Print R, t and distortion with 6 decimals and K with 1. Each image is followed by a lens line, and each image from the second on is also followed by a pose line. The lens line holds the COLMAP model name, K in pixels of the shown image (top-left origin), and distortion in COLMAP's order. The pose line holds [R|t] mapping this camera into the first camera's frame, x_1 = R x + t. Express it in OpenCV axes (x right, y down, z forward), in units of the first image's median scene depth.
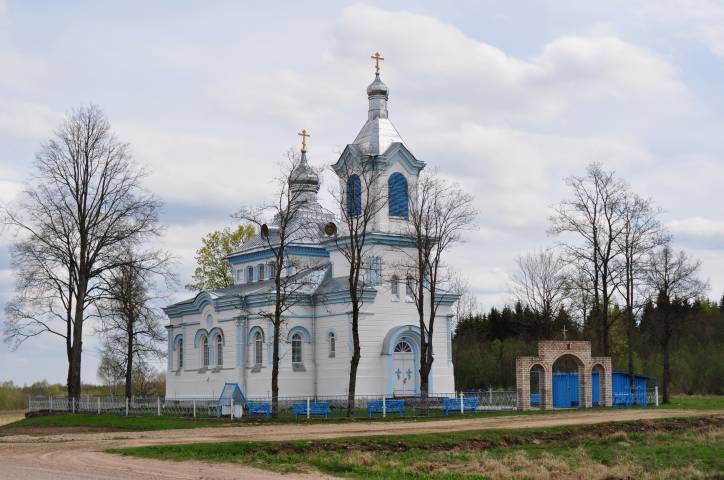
lens RADIAL K [[1141.4, 0, 362.0], [0, 1141.4, 240.0], [0, 0, 1]] dist [-0.007425, -0.019006]
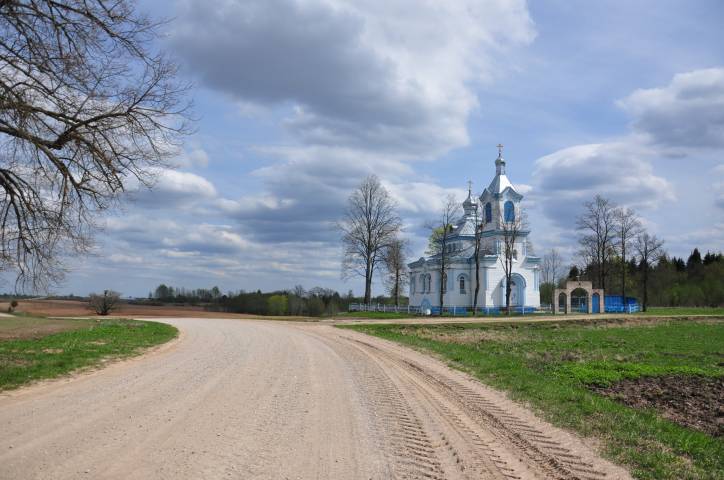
lens RADIAL K [[580.1, 0, 362.0], [0, 580.1, 240.0], [0, 0, 1]] dist [-0.093324, 0.005280]
pose [[0.950721, -0.015026, -0.309684, 0.099267], [0.023682, 0.999426, 0.024212, -0.018200], [0.309142, -0.030353, 0.950531, -0.100525]]
